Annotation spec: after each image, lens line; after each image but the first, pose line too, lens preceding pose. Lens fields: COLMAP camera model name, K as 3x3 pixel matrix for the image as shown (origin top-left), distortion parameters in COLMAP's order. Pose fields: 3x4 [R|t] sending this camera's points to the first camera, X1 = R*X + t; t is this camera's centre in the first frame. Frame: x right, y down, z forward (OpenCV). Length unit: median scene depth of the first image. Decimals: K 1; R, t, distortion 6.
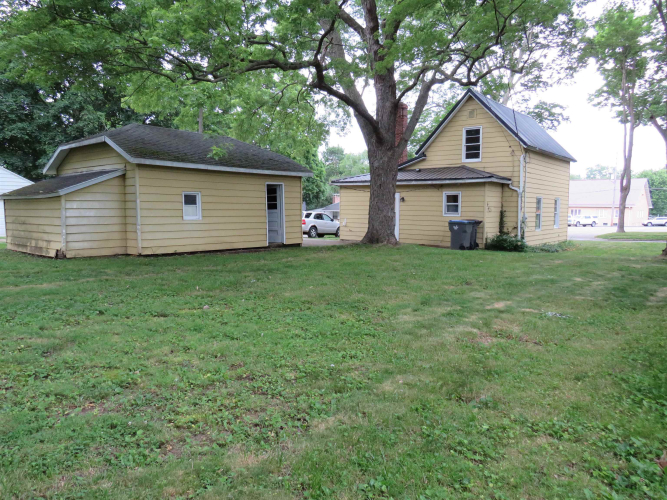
lens RADIAL K [[473.2, 0, 333.0], [0, 473.2, 247.6], [0, 0, 1]] dist [-0.004306, -0.003511]
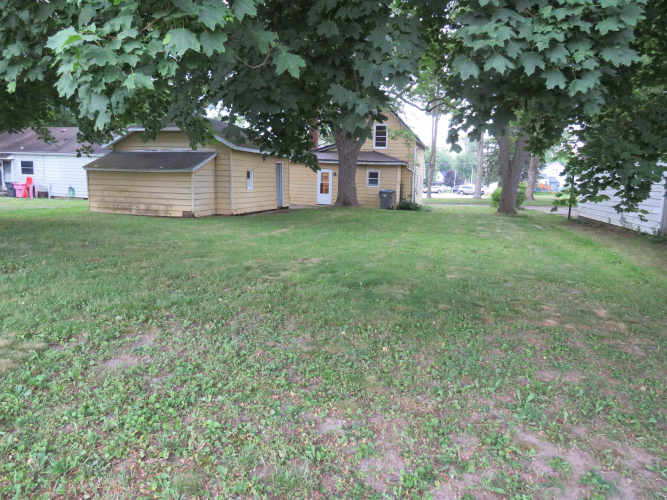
lens RADIAL K [[473.2, 0, 333.5], [0, 473.2, 251.2], [0, 0, 1]] dist [-0.004306, -0.003511]
pose [[0.905387, -0.048478, 0.421811, -0.482472], [0.015584, 0.996585, 0.081087, 0.009334], [-0.424302, -0.066842, 0.903050, -0.270528]]
